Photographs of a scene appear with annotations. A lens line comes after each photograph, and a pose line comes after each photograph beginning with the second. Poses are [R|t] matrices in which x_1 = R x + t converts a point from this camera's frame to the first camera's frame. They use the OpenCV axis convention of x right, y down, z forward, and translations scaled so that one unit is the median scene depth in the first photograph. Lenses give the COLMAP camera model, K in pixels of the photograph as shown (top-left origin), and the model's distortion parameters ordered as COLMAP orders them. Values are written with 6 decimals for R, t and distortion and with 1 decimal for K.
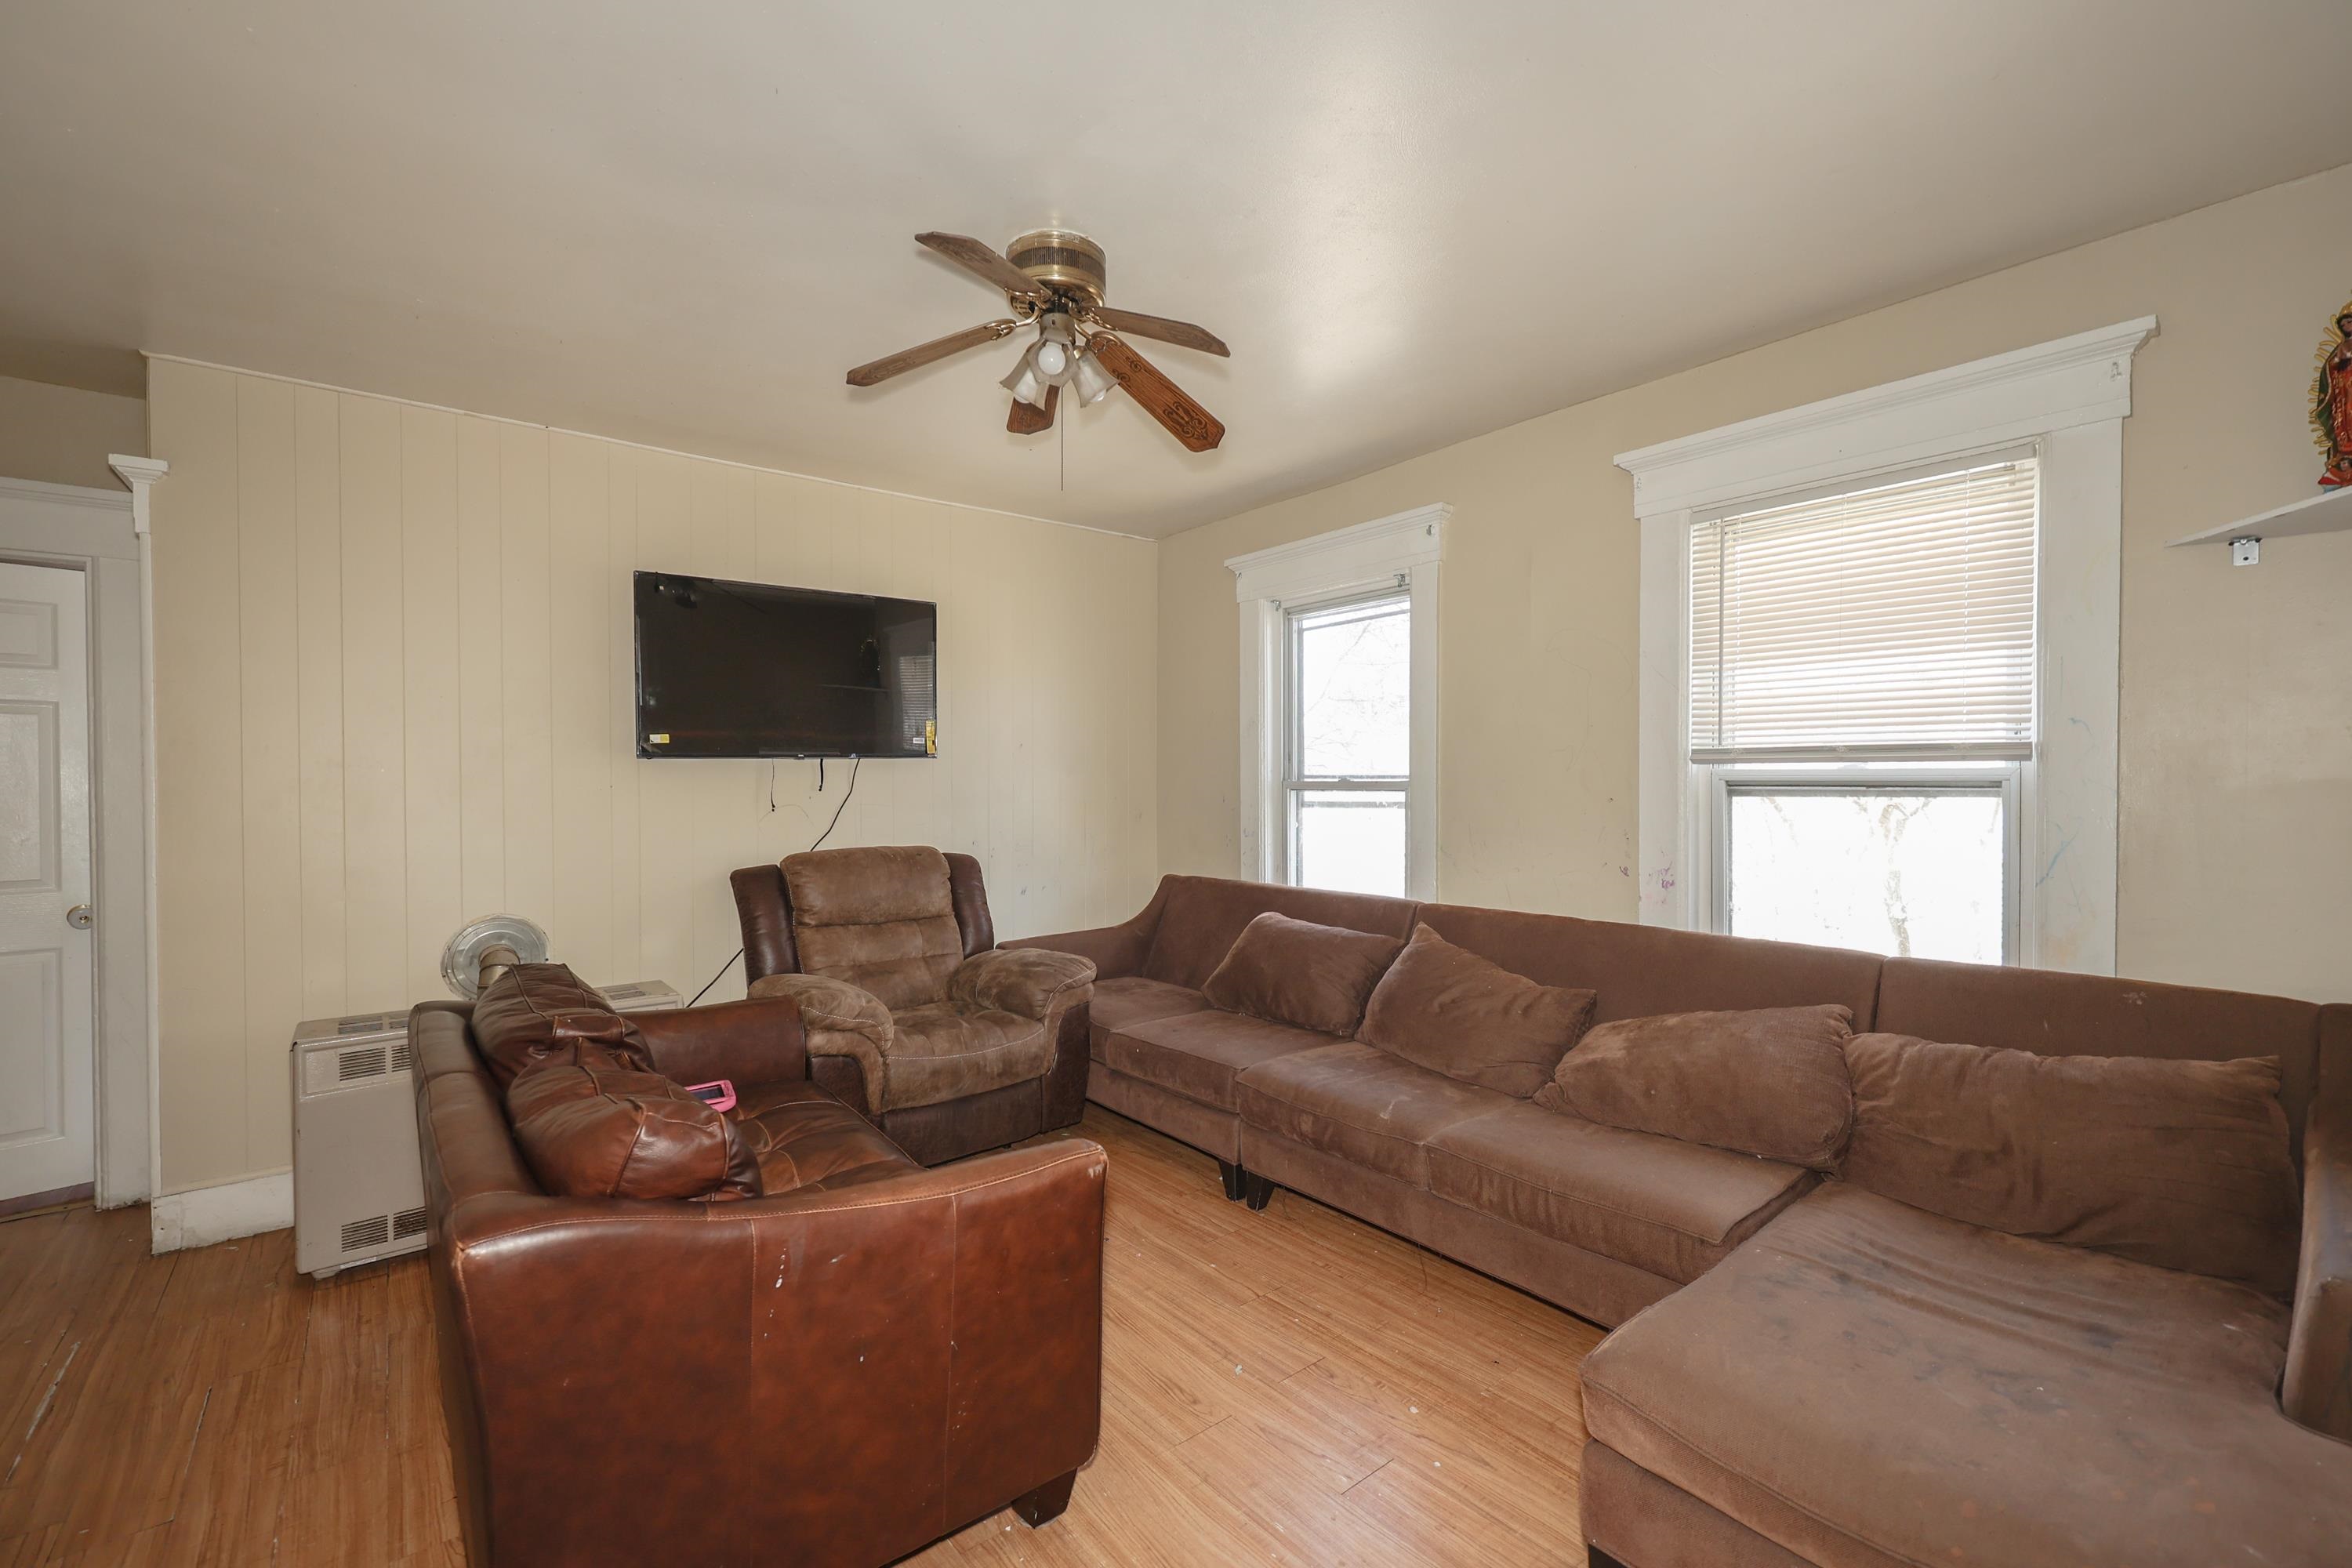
lens RADIAL K [[968.8, 0, 1164.7], [0, 968.8, 789.7], [0, 0, 1]] dist [-0.024210, -0.000076]
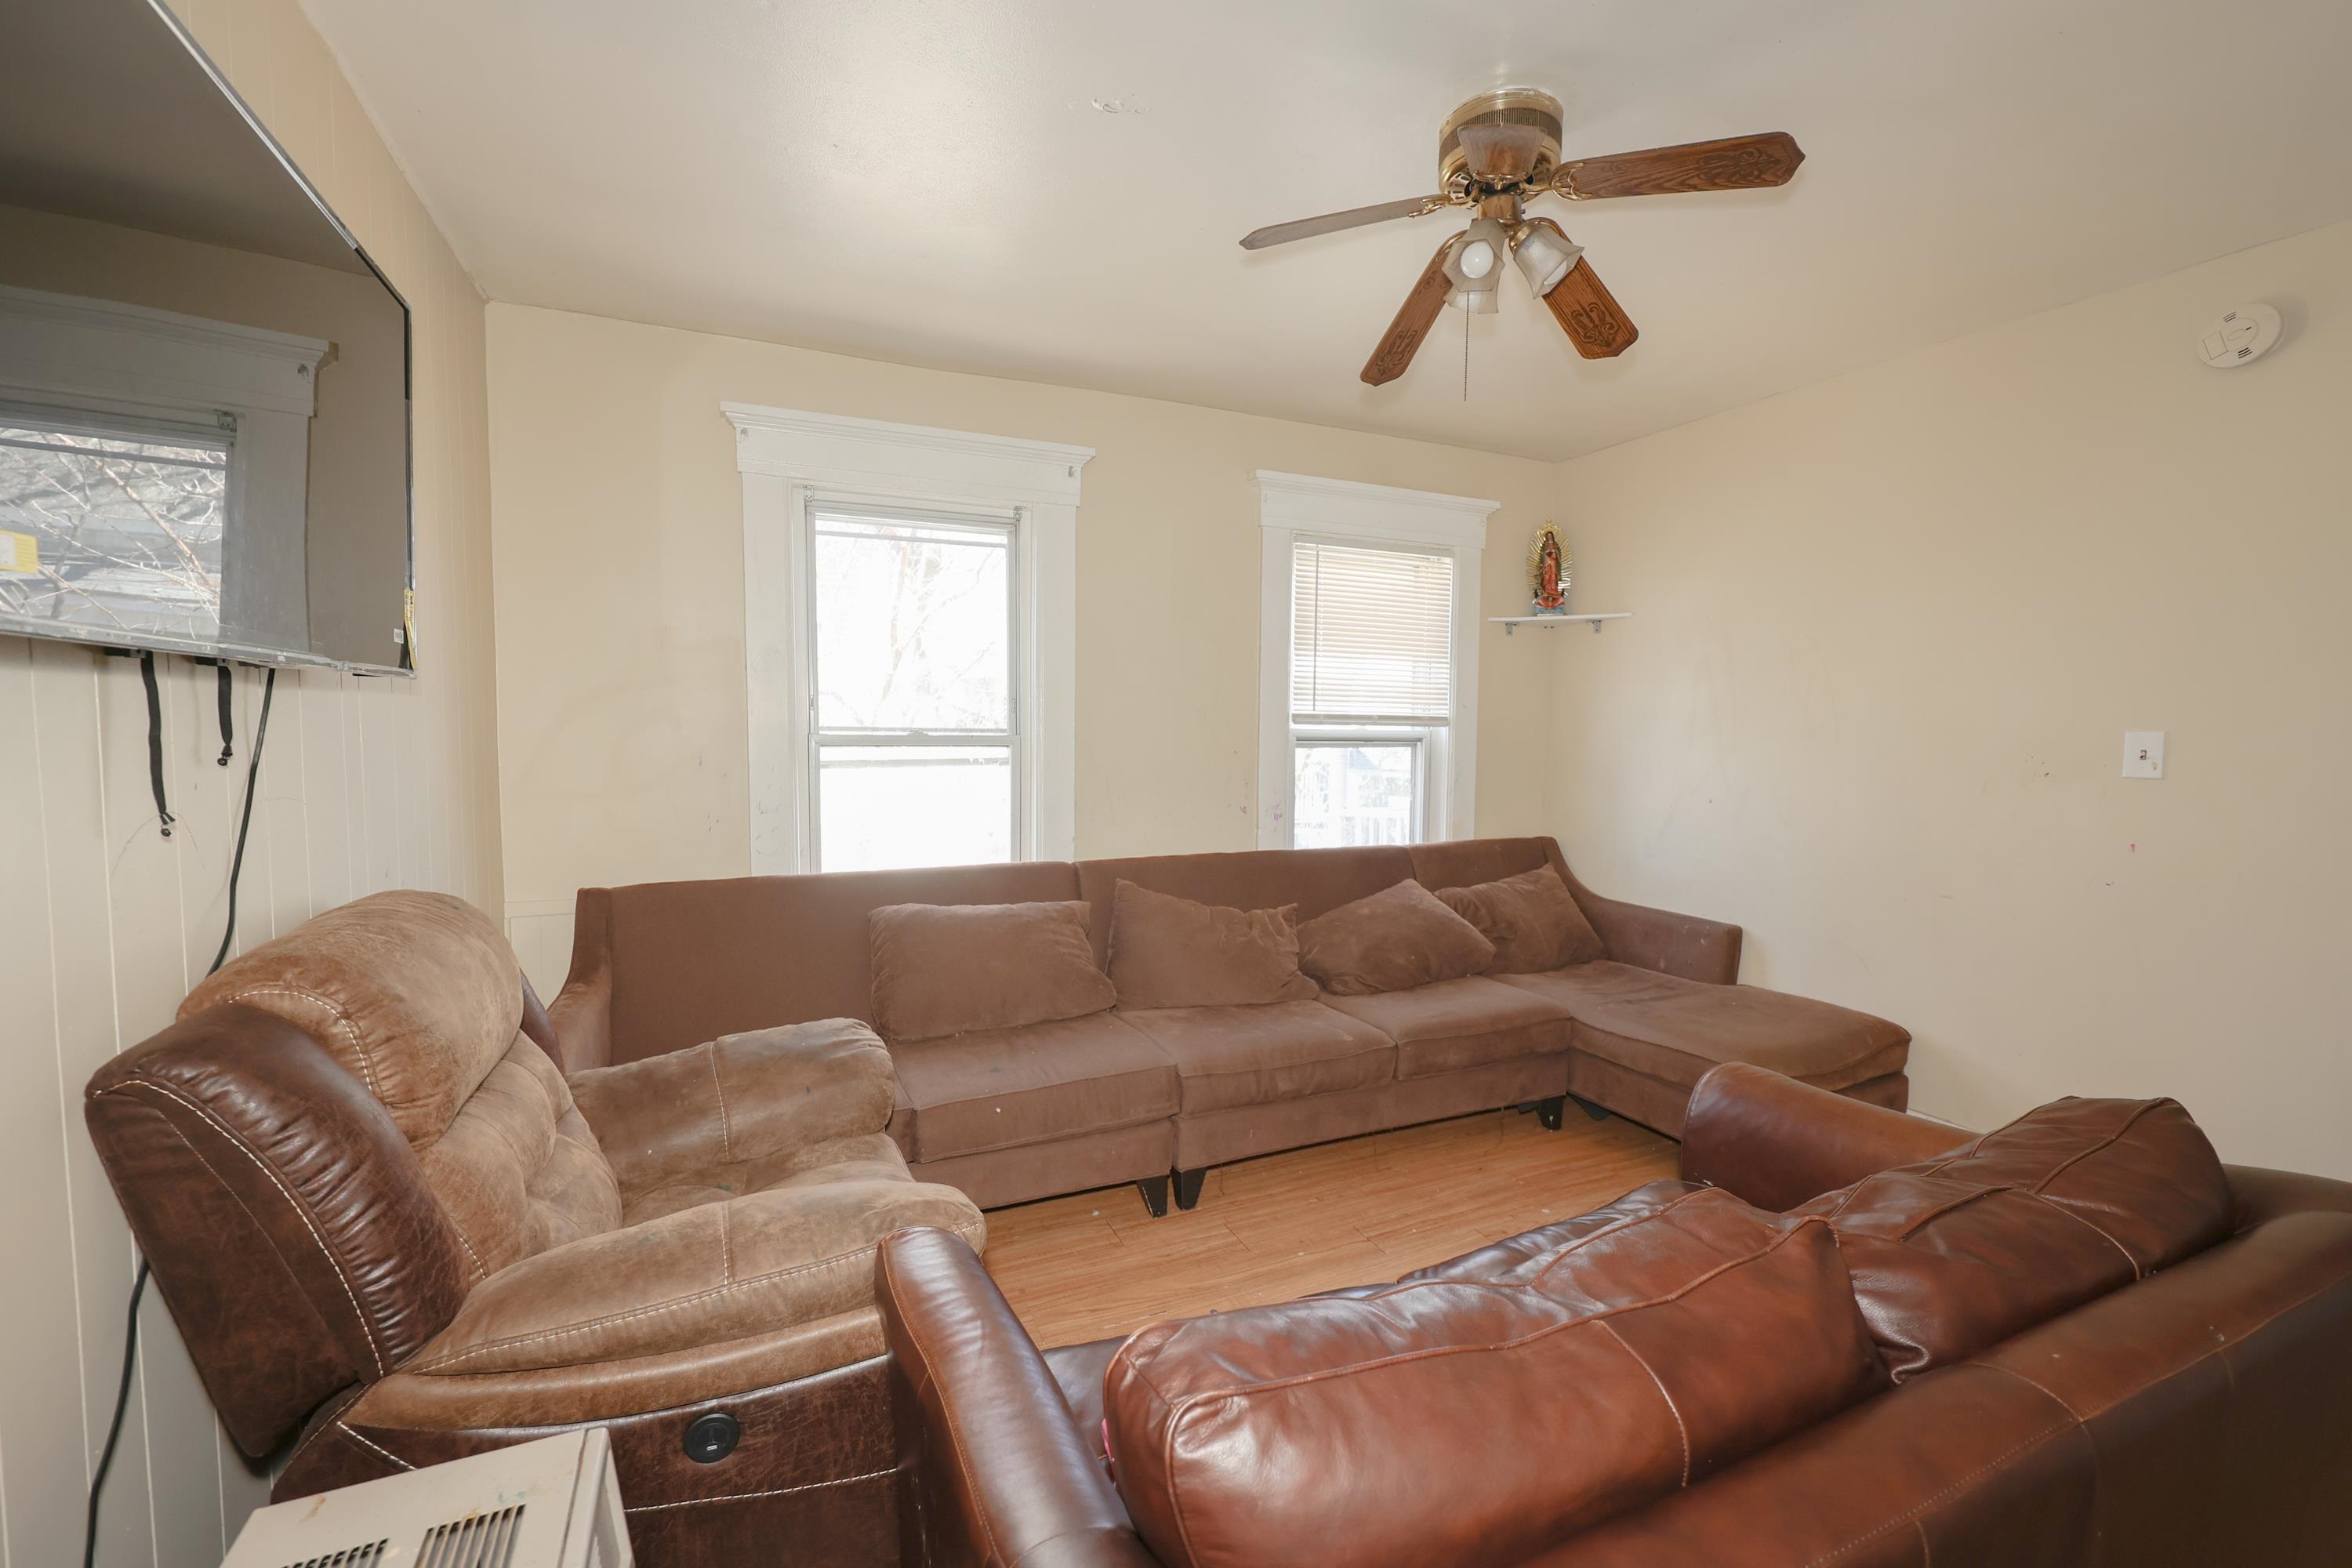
lens RADIAL K [[977.1, 0, 1175.2], [0, 977.1, 796.4], [0, 0, 1]] dist [0.000195, 0.000005]
pose [[0.248329, -0.068759, 0.966232, -0.812432], [-0.002972, 0.997419, 0.071742, -0.024468], [-0.968671, -0.020688, 0.247484, 0.818878]]
